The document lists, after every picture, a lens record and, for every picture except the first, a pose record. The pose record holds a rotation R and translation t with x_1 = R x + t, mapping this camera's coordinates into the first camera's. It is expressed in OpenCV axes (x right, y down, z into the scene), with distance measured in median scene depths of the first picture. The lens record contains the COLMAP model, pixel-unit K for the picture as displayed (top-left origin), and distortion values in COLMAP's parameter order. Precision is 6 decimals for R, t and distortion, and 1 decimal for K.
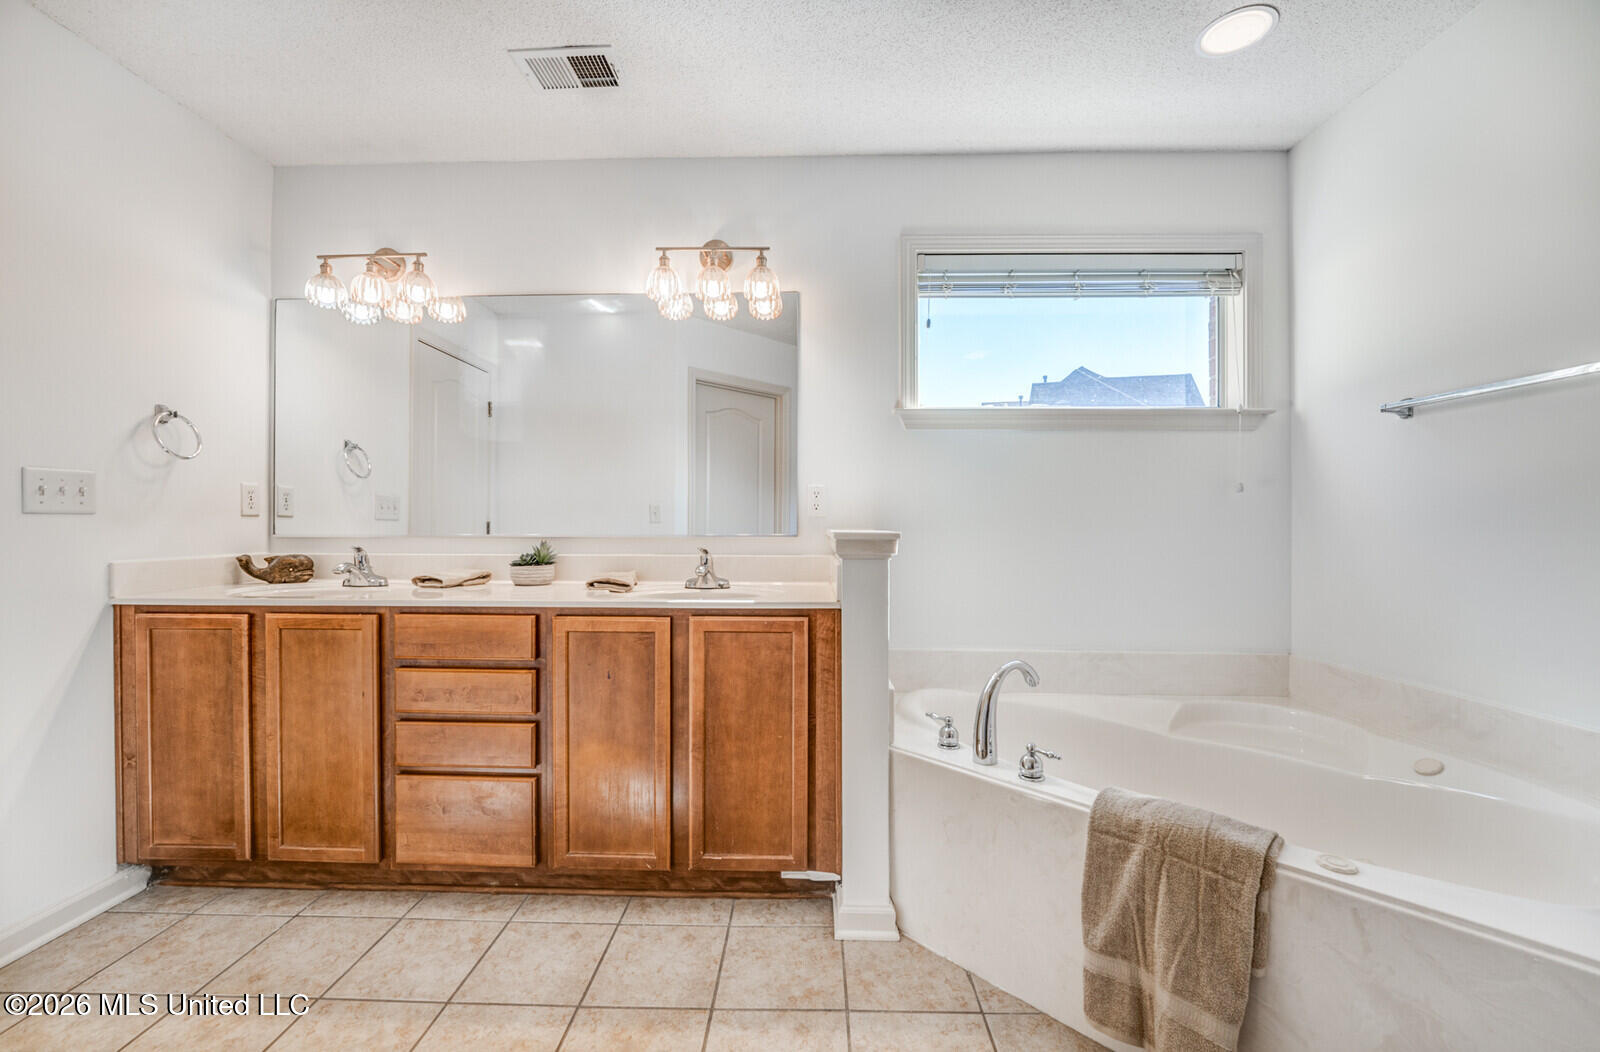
lens RADIAL K [[631.0, 0, 809.0], [0, 631.0, 523.3], [0, 0, 1]] dist [-0.003730, 0.000031]
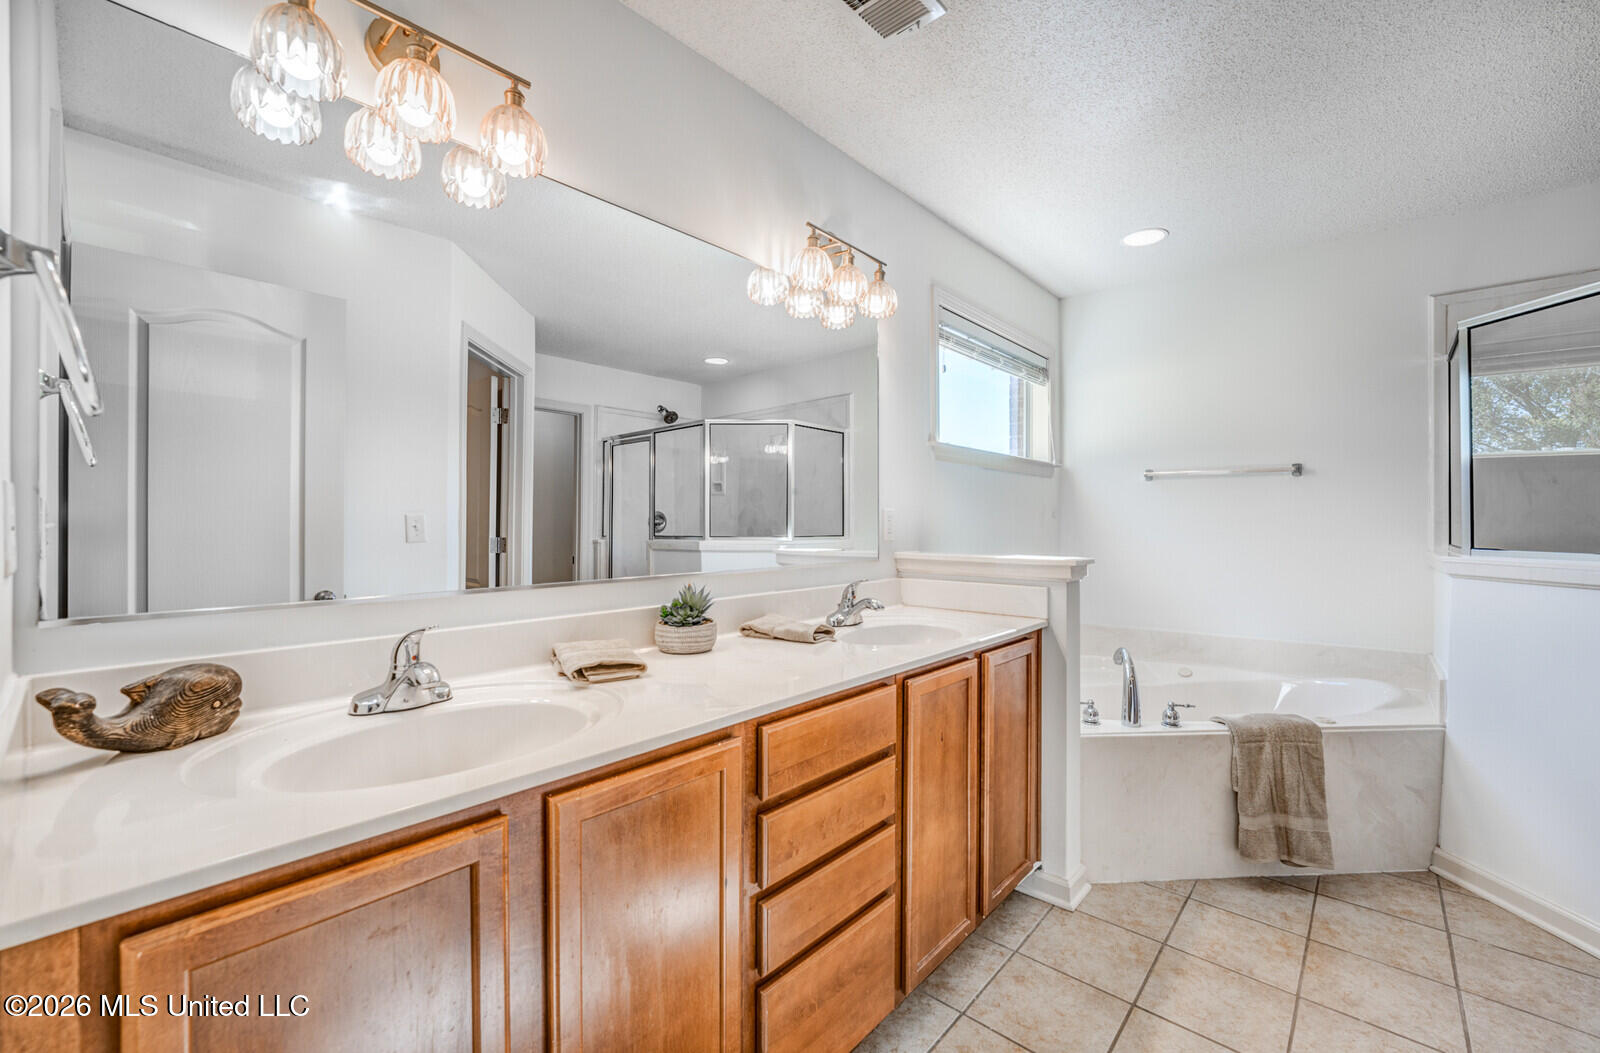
lens RADIAL K [[631.0, 0, 810.6], [0, 631.0, 524.4], [0, 0, 1]] dist [-0.003730, 0.000031]
pose [[0.663730, -0.002213, 0.747969, -1.082843], [0.001127, 0.999997, 0.001958, -0.050833], [-0.747971, -0.000457, 0.663731, 0.562278]]
